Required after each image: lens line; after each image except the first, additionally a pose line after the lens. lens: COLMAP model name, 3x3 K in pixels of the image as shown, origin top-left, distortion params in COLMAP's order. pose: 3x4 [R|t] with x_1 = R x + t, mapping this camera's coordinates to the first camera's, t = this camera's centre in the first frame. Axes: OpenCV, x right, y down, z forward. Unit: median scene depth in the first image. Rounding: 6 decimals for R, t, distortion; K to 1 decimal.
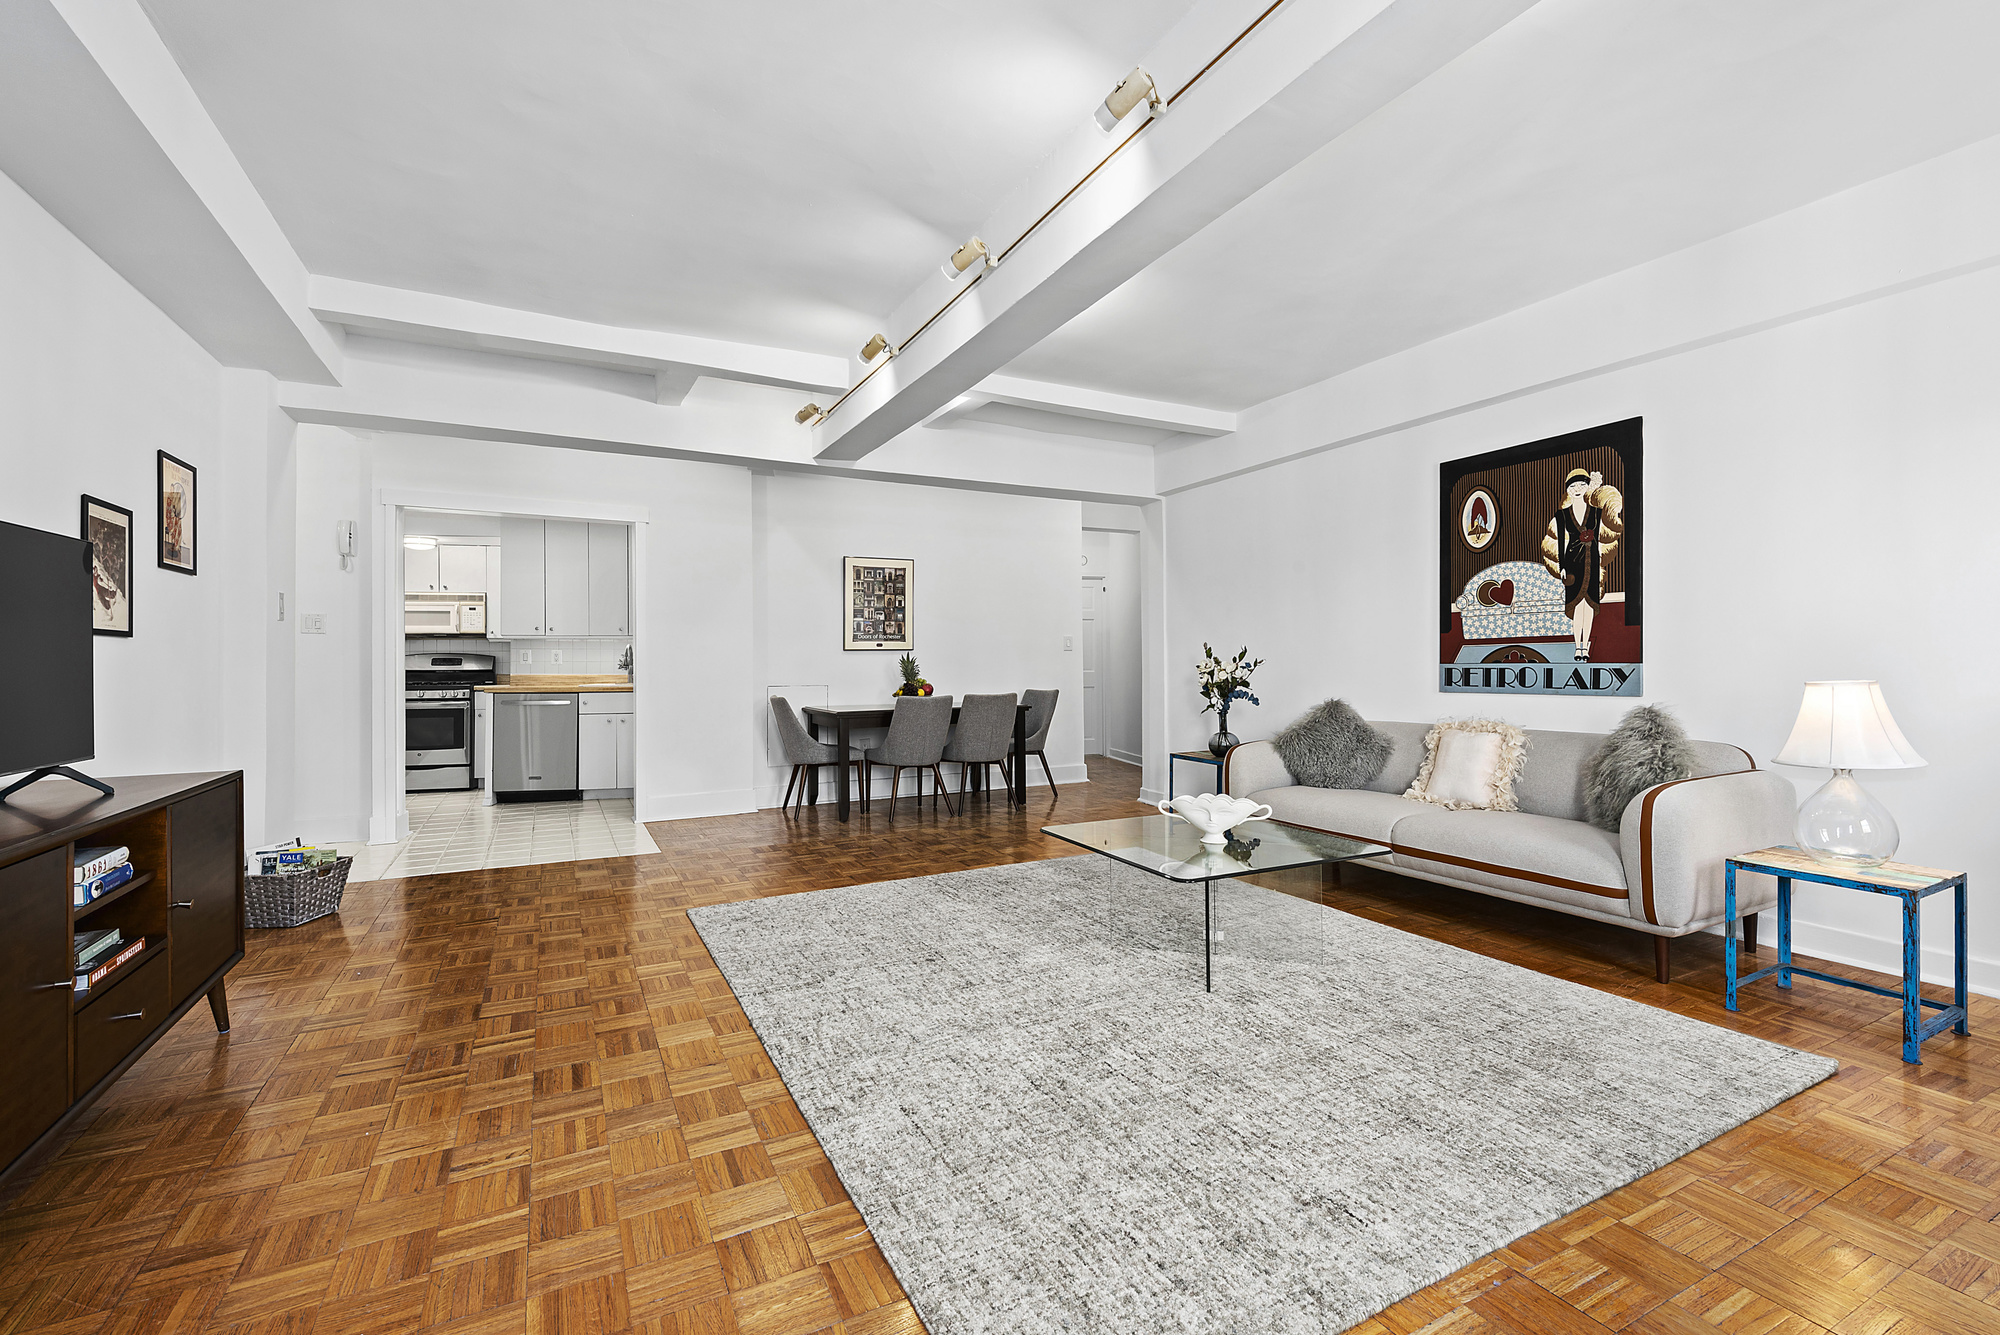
lens RADIAL K [[878.4, 0, 1010.9], [0, 878.4, 659.9], [0, 0, 1]] dist [0.002998, -0.000109]
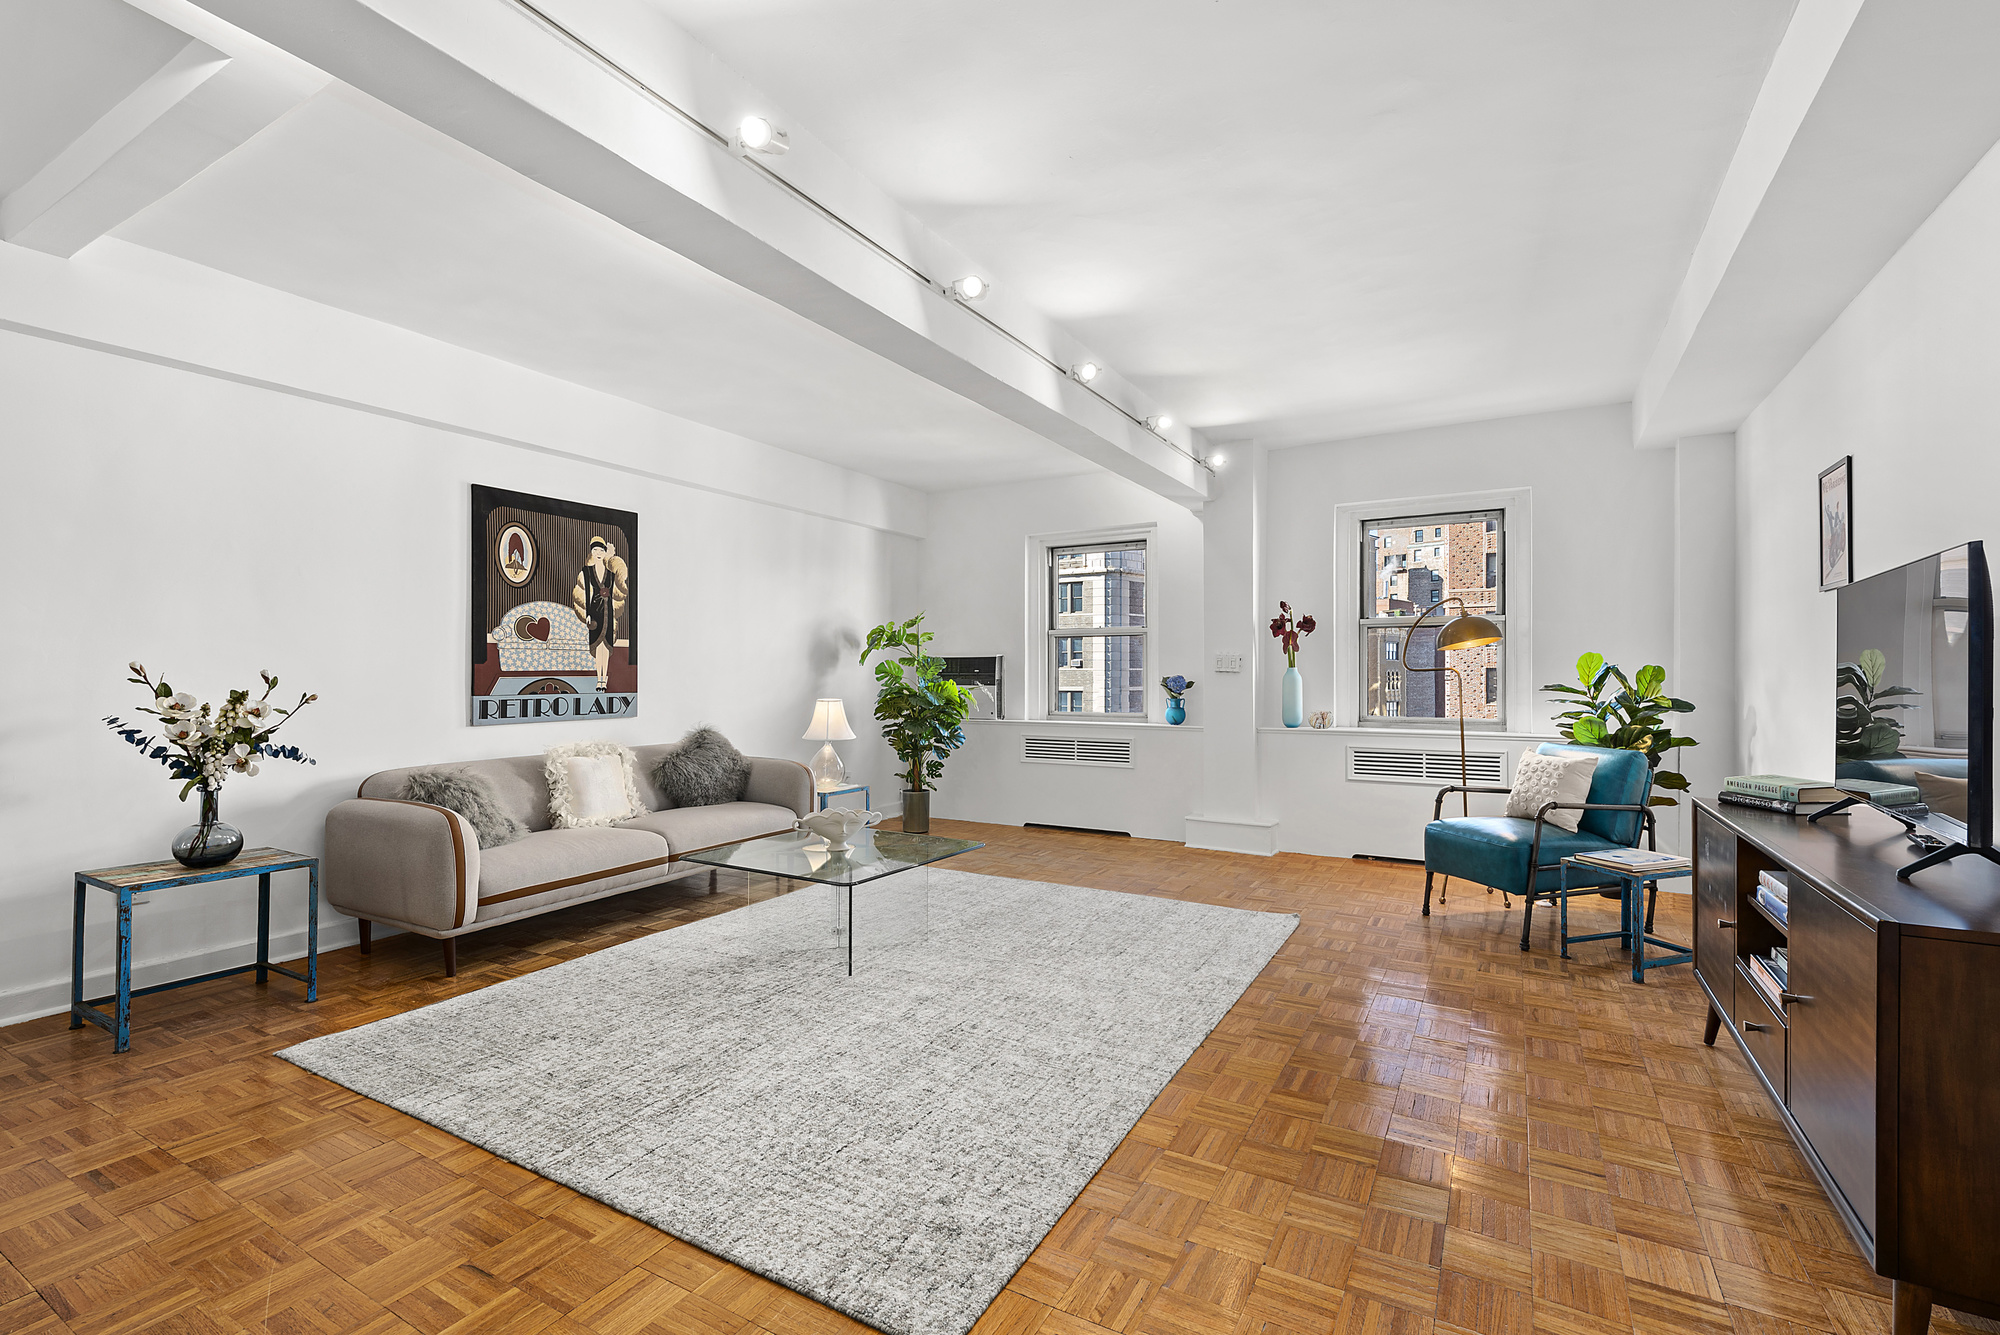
lens RADIAL K [[878.4, 0, 1010.0], [0, 878.4, 673.4], [0, 0, 1]] dist [0.002998, -0.000109]
pose [[-0.542383, 0.008112, 0.840092, -0.691894], [0.000389, 0.999956, -0.009405, -0.011999], [-0.840131, -0.004774, -0.542363, 1.152005]]
